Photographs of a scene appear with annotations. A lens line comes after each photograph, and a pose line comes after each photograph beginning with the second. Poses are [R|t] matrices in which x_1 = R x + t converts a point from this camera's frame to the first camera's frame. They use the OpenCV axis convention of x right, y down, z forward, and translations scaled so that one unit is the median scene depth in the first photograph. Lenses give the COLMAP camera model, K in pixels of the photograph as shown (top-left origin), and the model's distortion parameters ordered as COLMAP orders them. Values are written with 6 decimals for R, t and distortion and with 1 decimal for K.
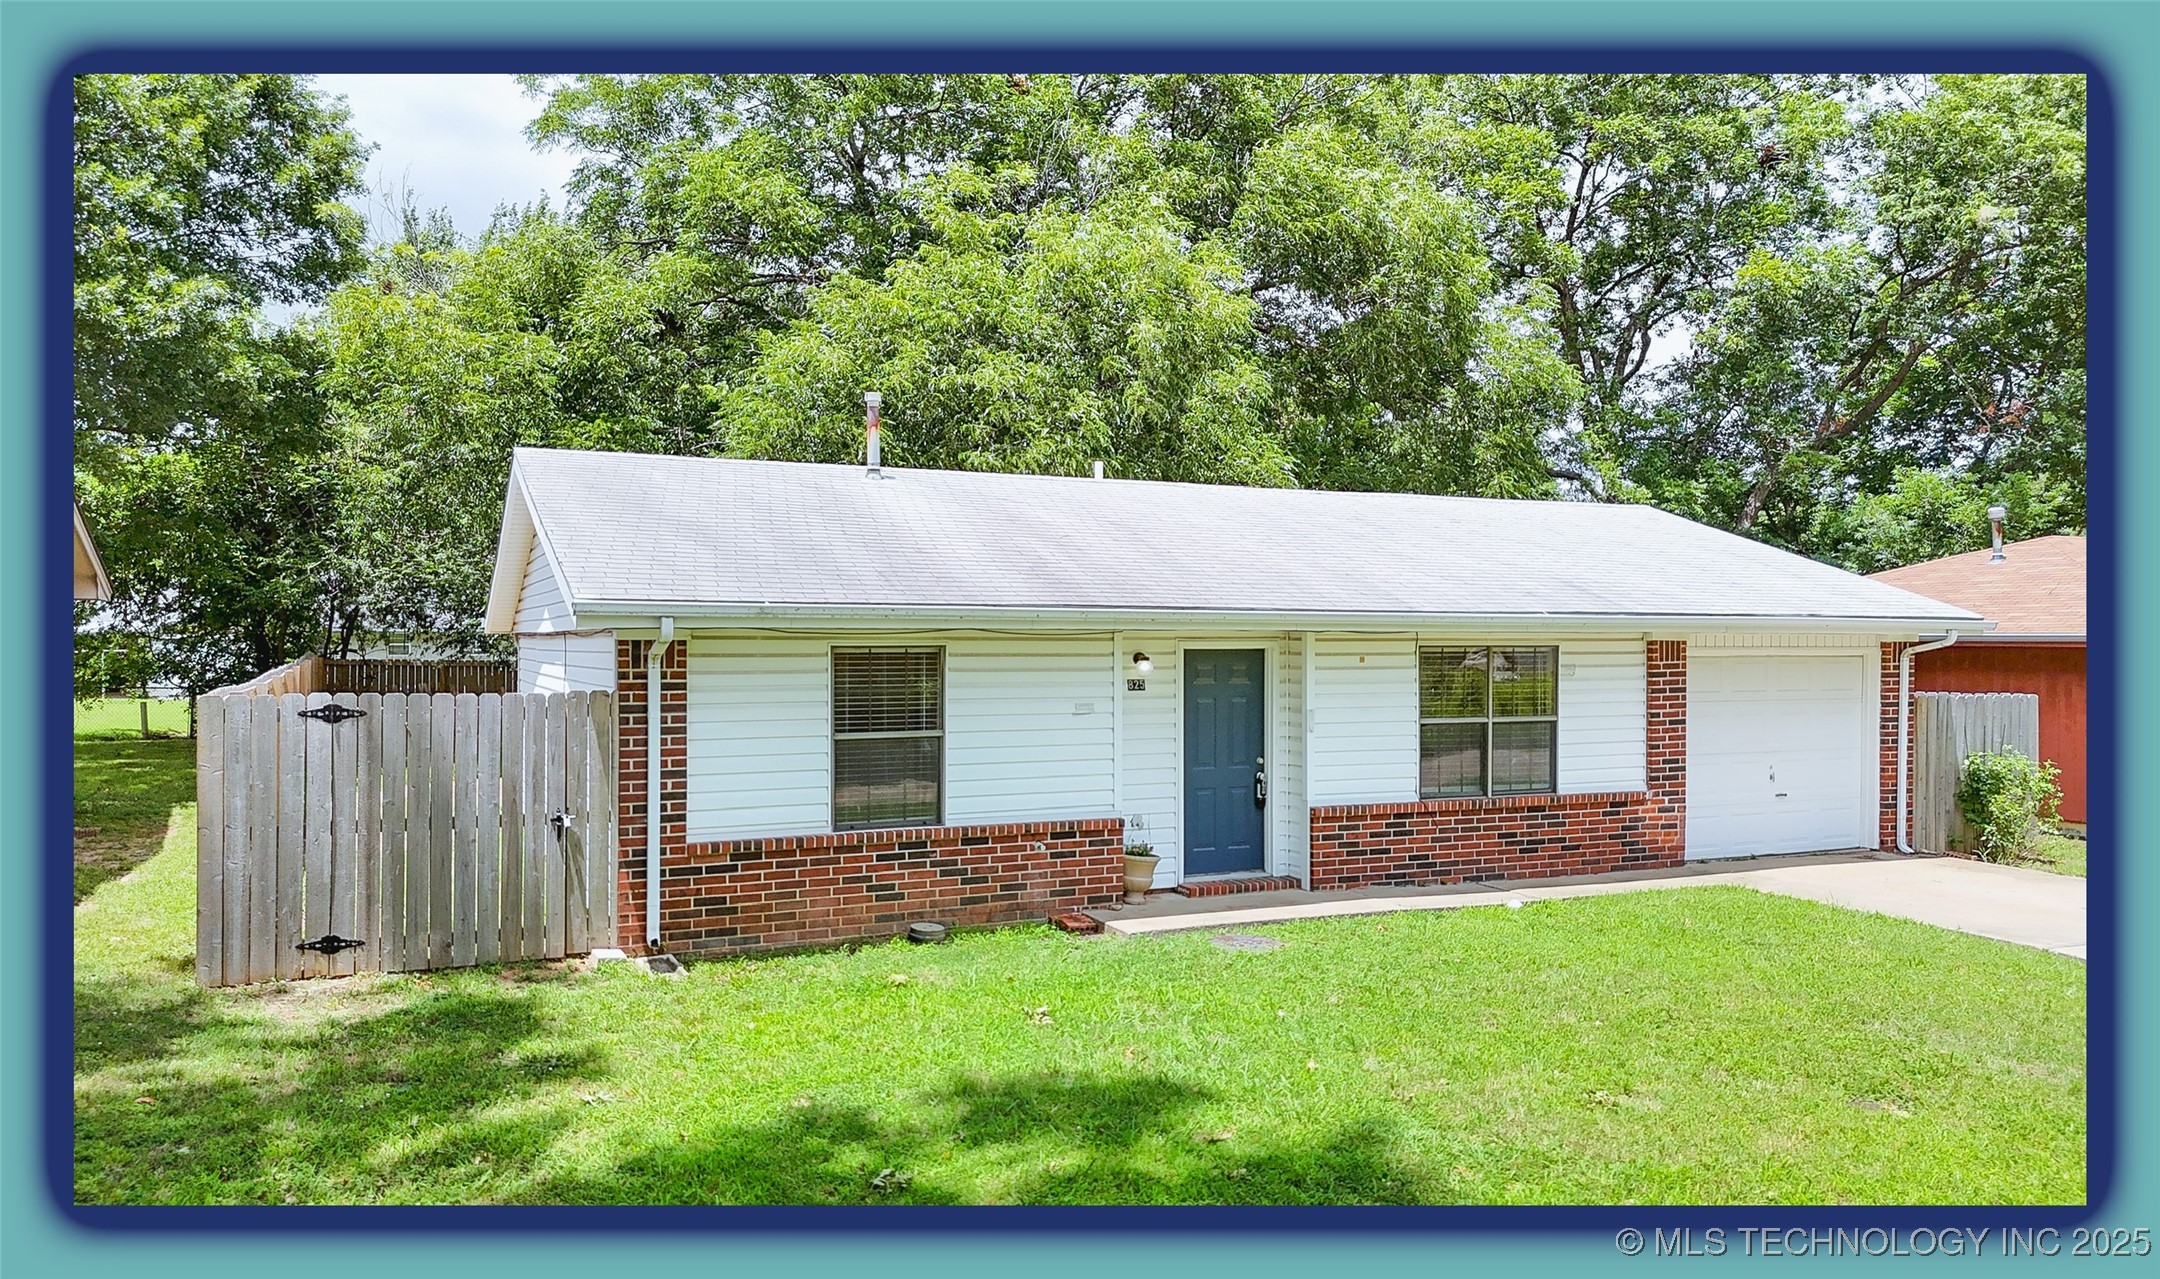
lens RADIAL K [[1509.8, 0, 1067.9], [0, 1509.8, 632.5], [0, 0, 1]] dist [0.071522, -0.022805]
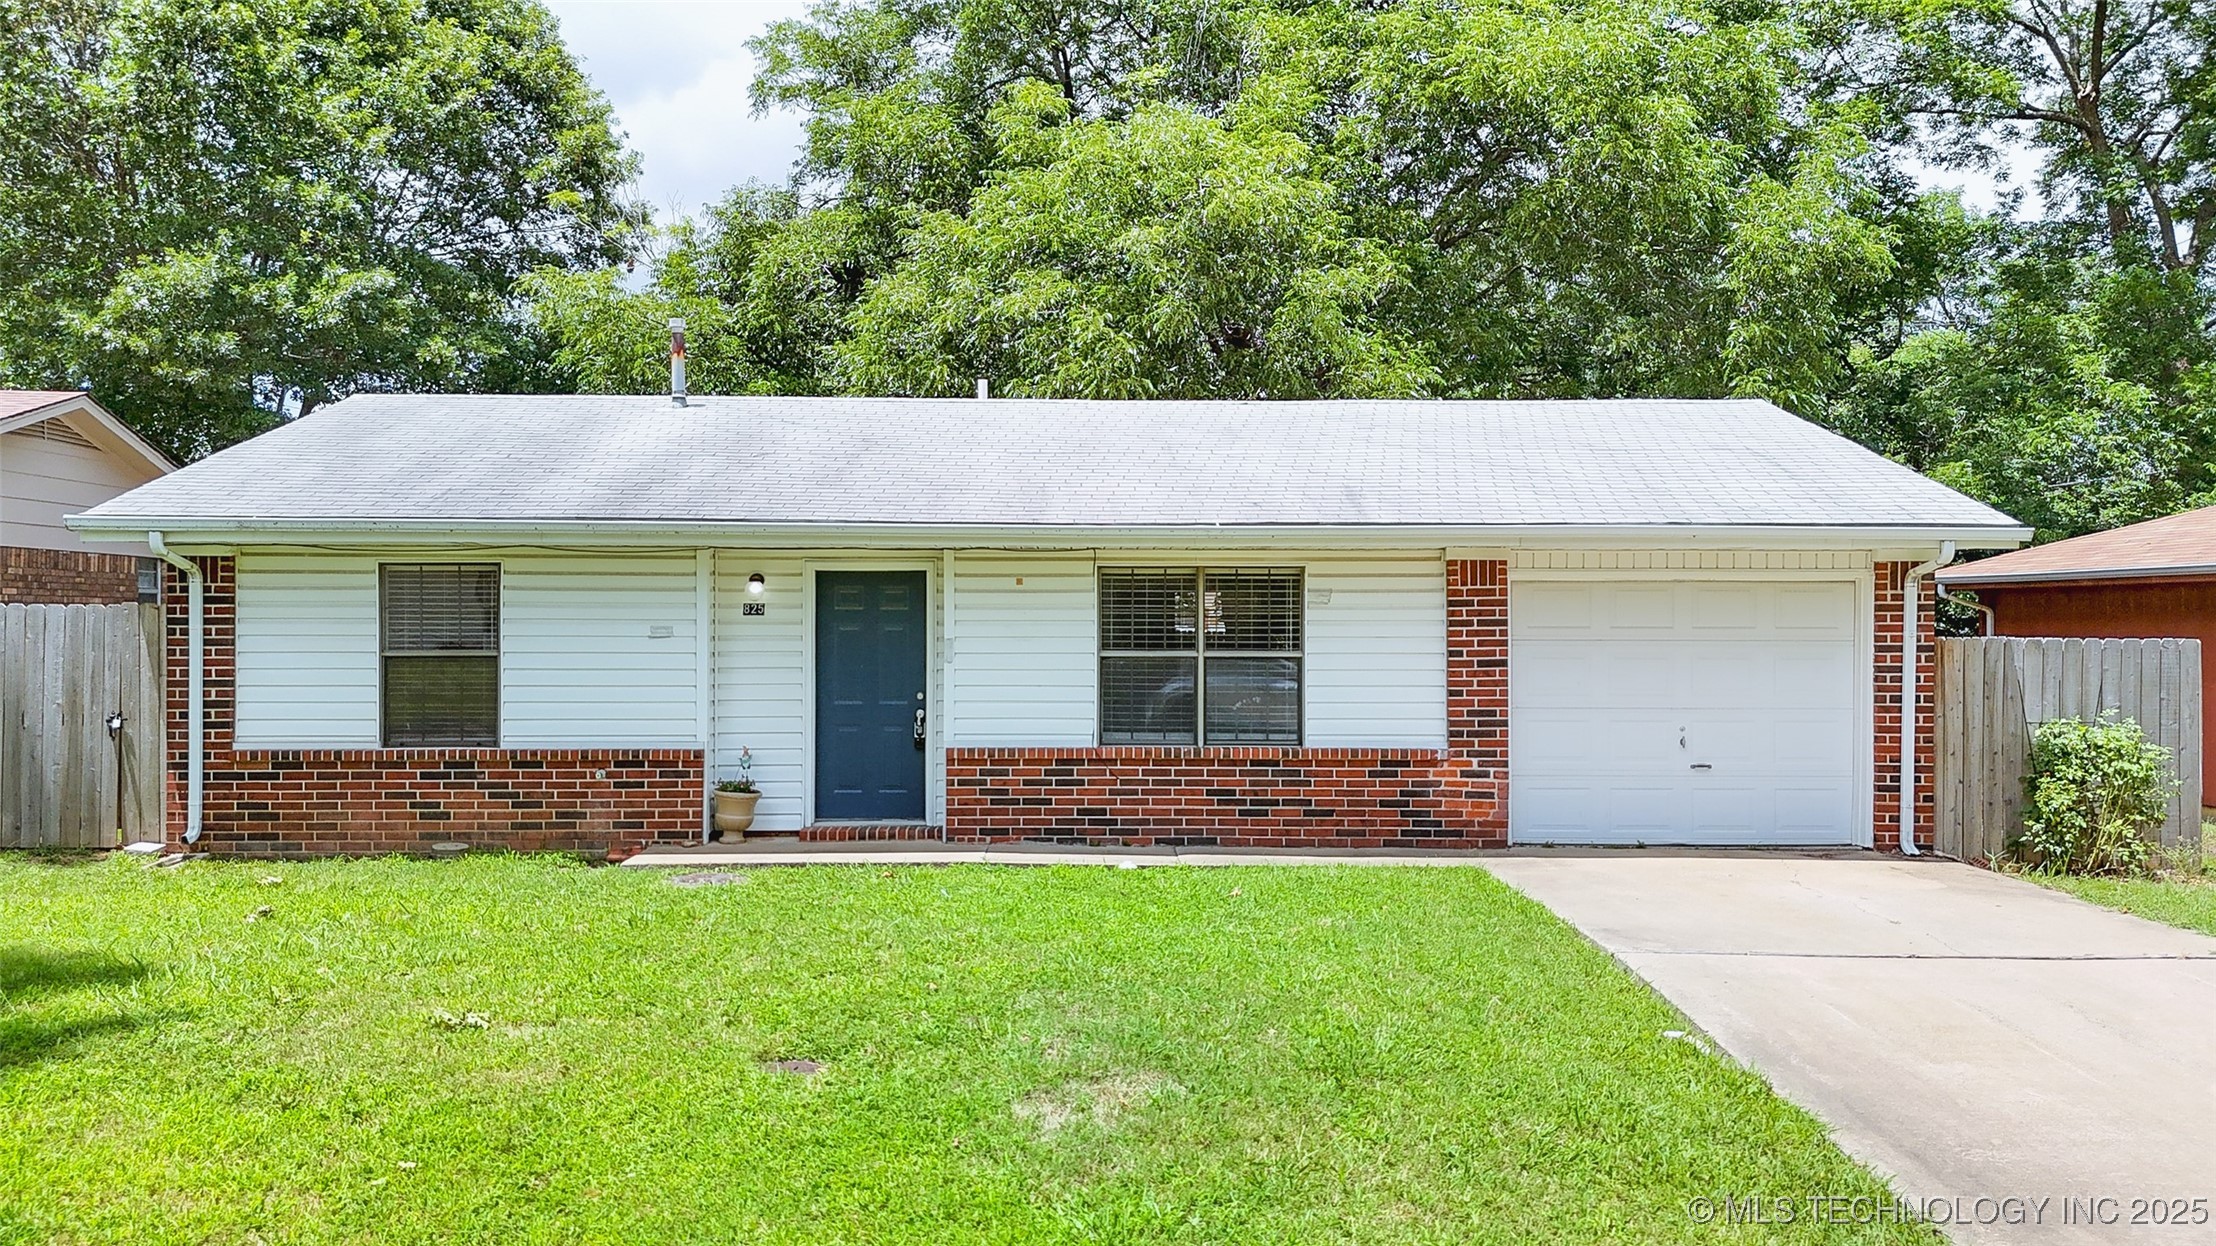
lens RADIAL K [[1646.9, 0, 1093.8], [0, 1646.9, 619.5], [0, 0, 1]] dist [0.068834, -0.062887]
pose [[0.913413, -0.000188, -0.407033, 0.630109], [0.000714, 0.999999, 0.001142, 0.039271], [0.407033, -0.001334, 0.913413, 0.154981]]
